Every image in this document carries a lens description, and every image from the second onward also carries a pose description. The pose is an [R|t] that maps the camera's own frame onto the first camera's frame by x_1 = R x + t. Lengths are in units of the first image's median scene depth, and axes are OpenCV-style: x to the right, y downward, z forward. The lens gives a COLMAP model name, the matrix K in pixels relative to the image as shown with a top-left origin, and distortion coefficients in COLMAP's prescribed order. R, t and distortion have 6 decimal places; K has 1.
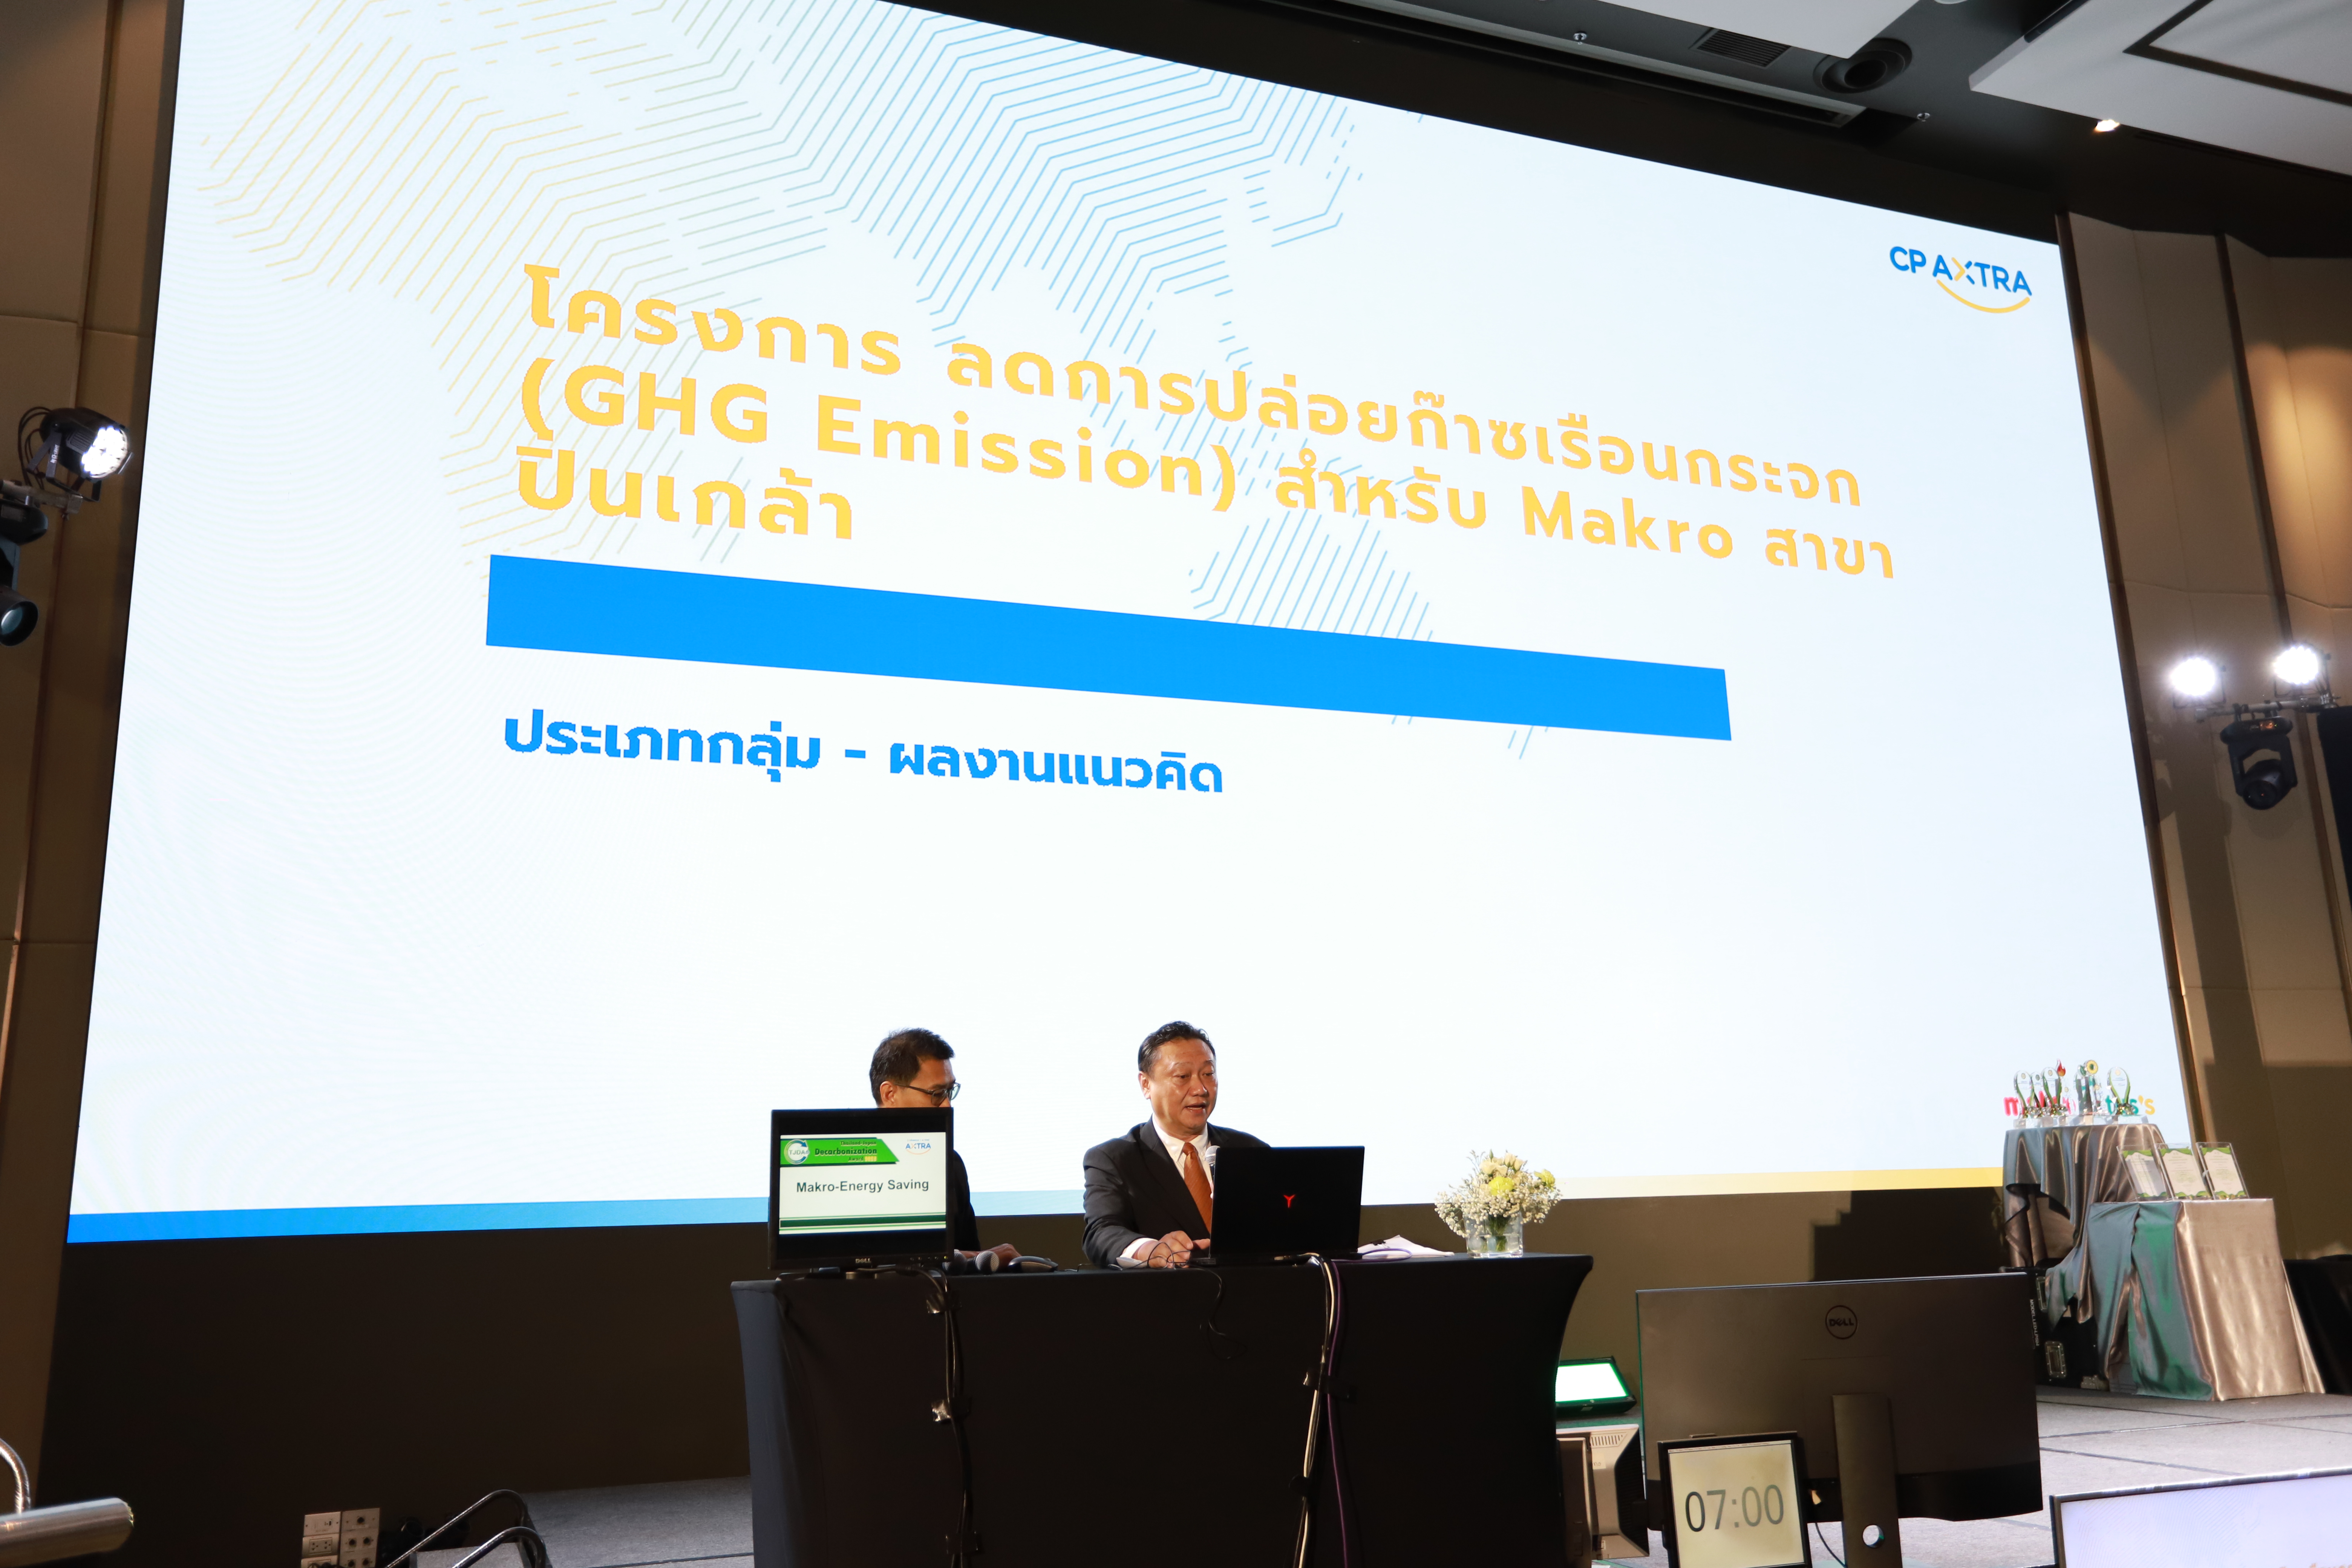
lens RADIAL K [[1922.5, 0, 1176.0], [0, 1922.5, 784.0], [0, 0, 1]] dist [-0.005002, 0.003137]
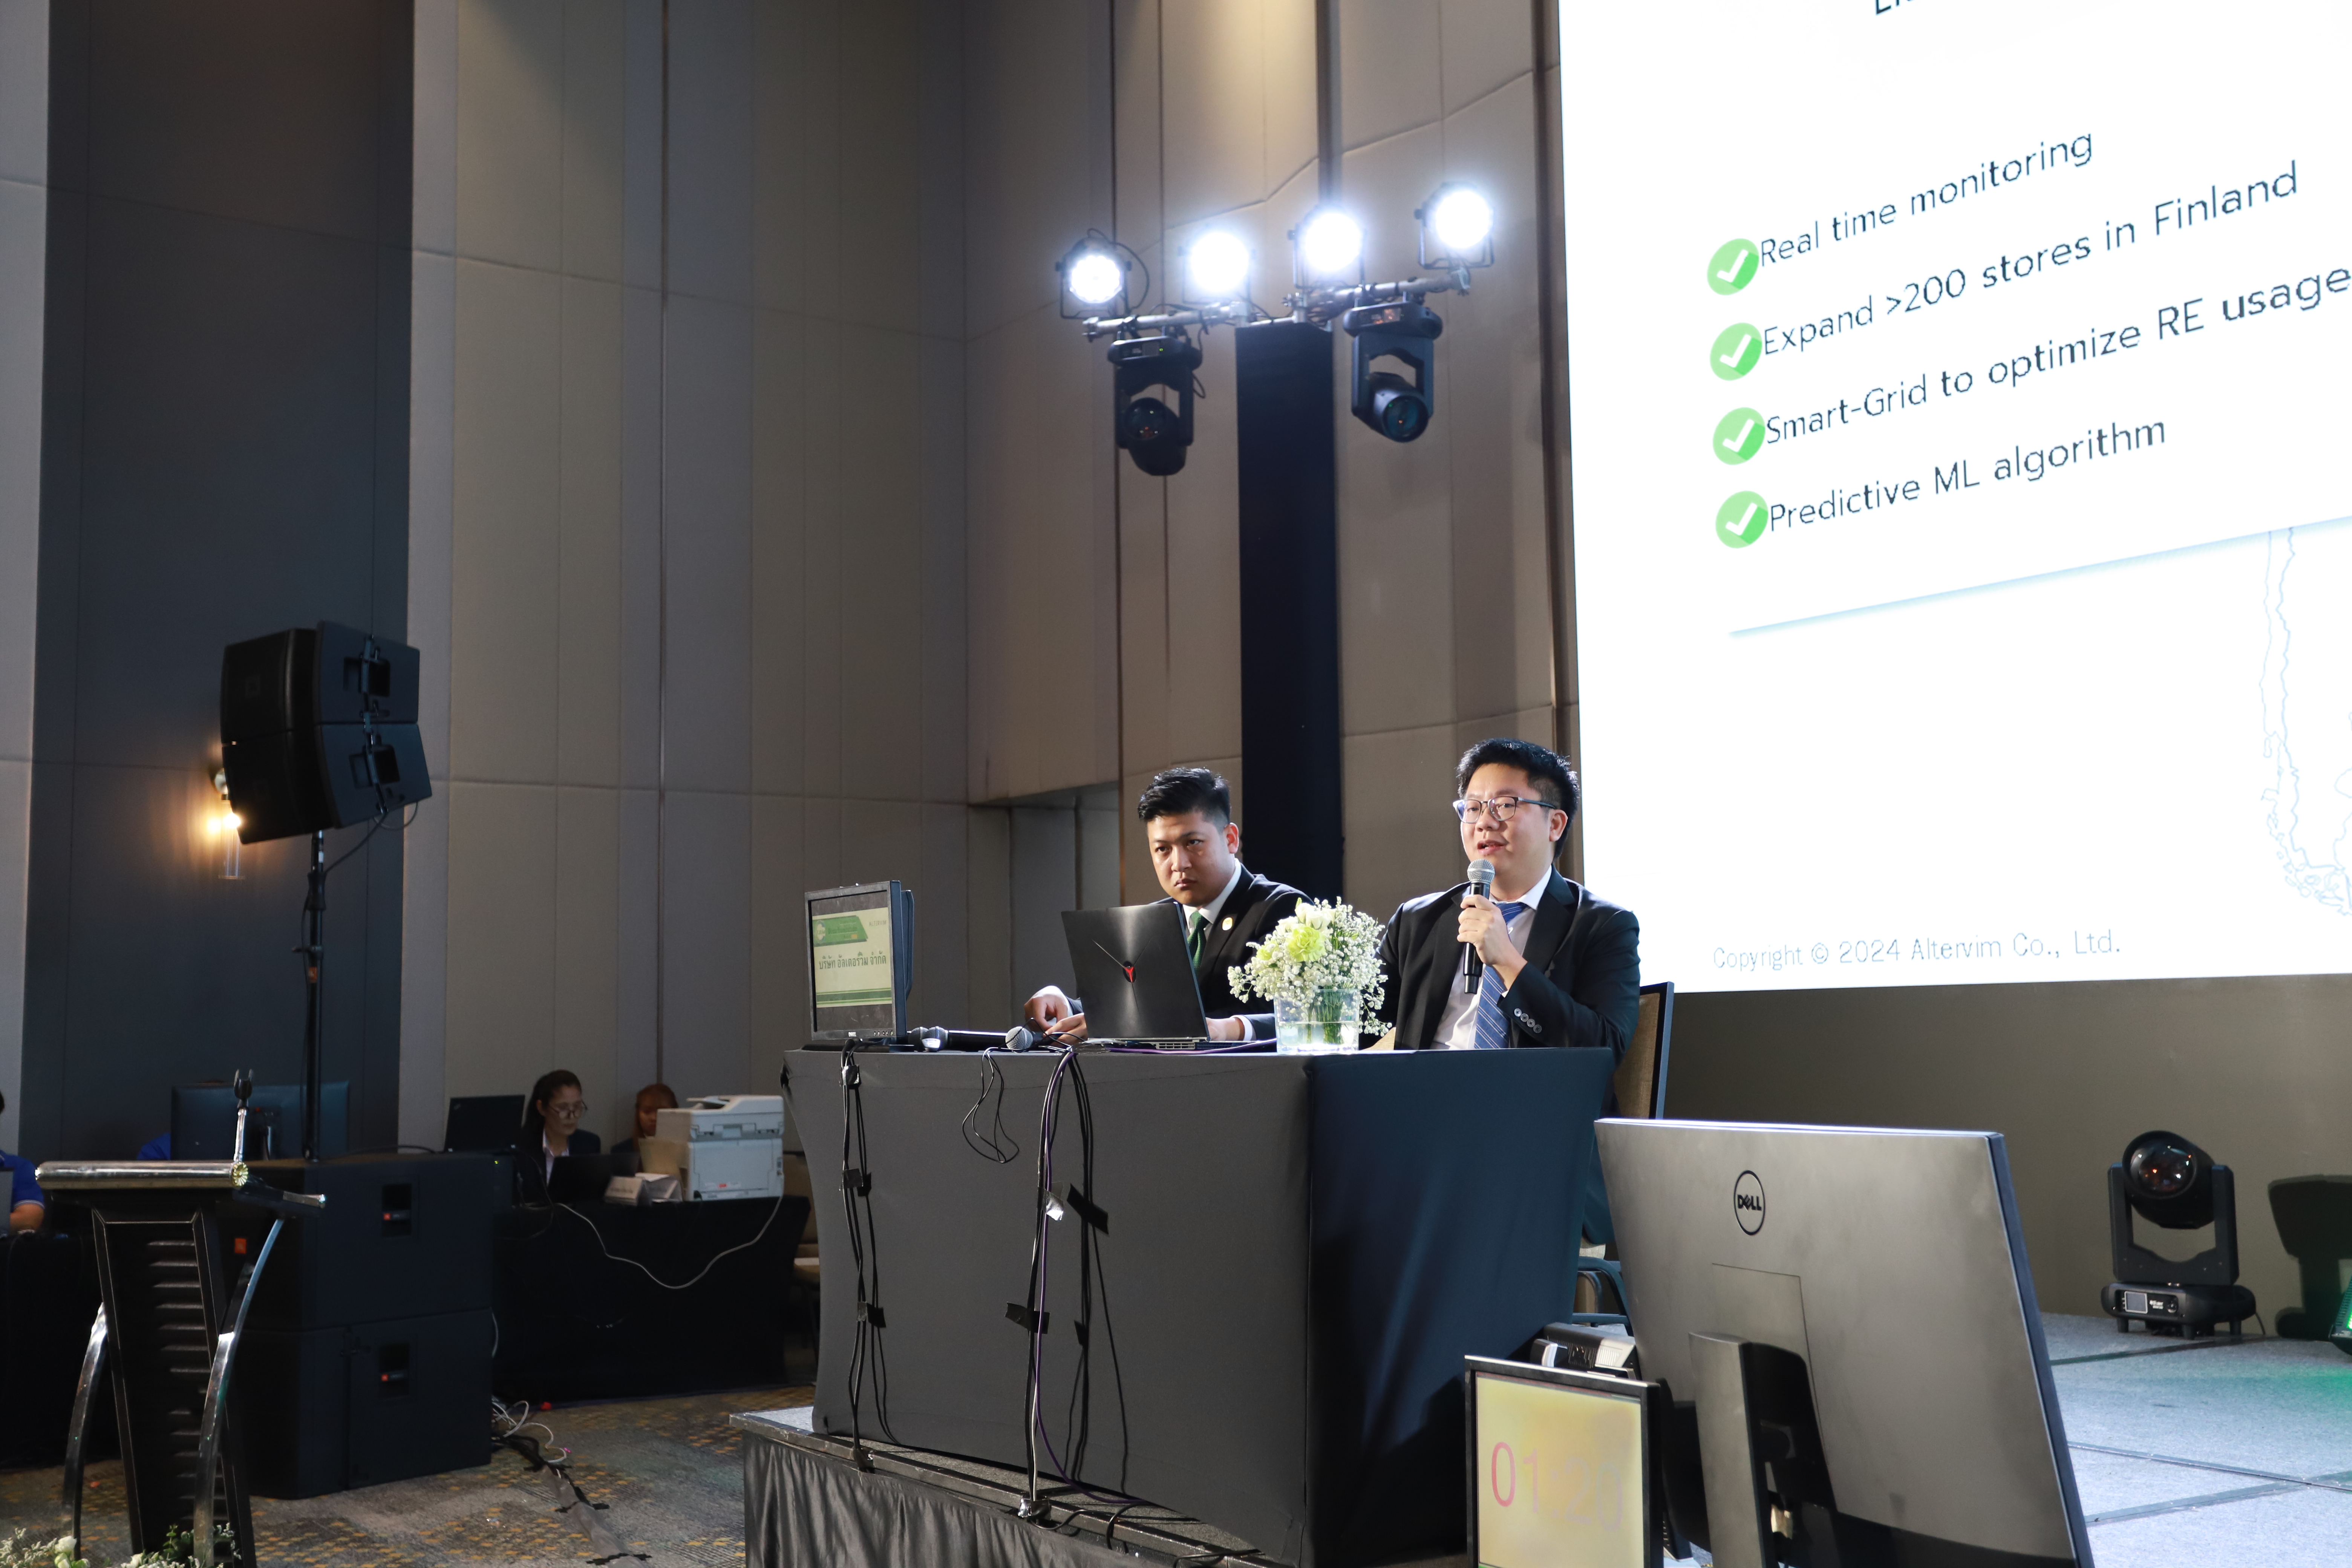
lens RADIAL K [[2532.5, 0, 1176.0], [0, 2532.5, 784.0], [0, 0, 1]] dist [0.006839, 0.127030]
pose [[0.220391, -0.068061, -0.973034, 0.585106], [0.227906, 0.973544, -0.016477, 0.087294], [0.948413, -0.218129, 0.230072, 0.428235]]
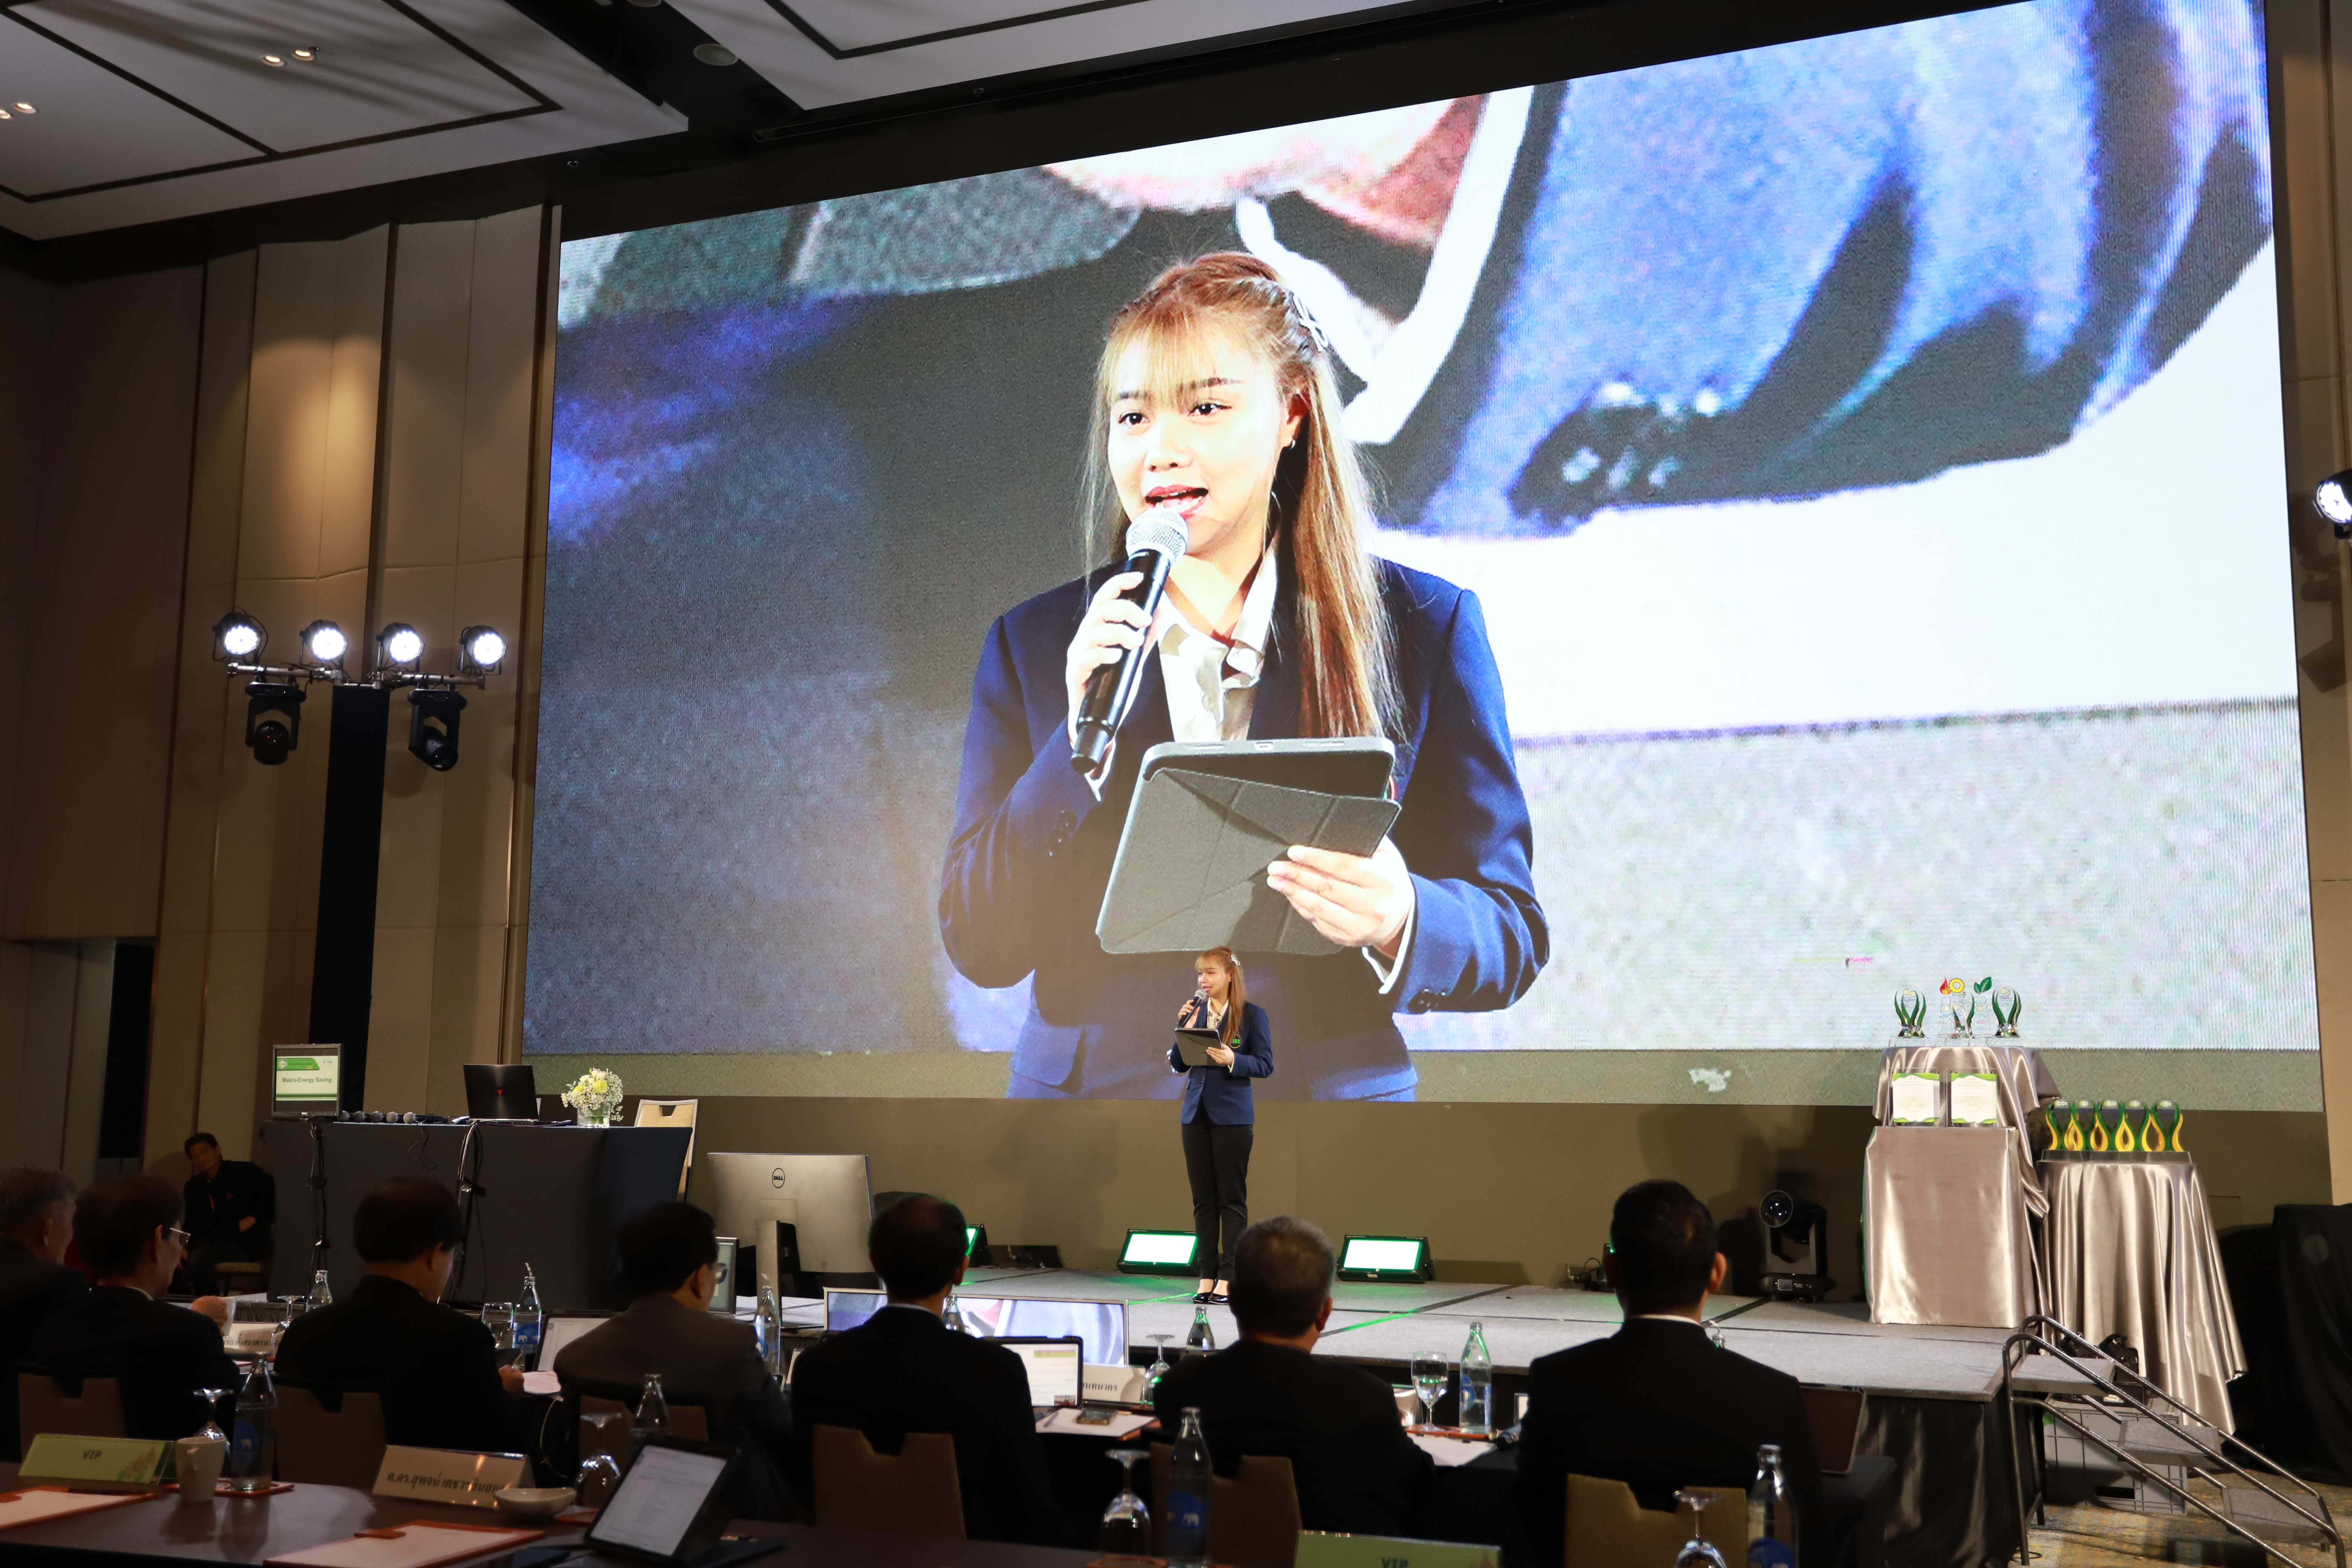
lens RADIAL K [[2310.1, 0, 1176.0], [0, 2310.1, 784.0], [0, 0, 1]] dist [0.023953, 0.015368]
pose [[0.715365, -0.058980, -0.696257, 1.180840], [0.124654, 0.991219, 0.044110, -0.058373], [0.687542, -0.118346, 0.716436, -0.085622]]
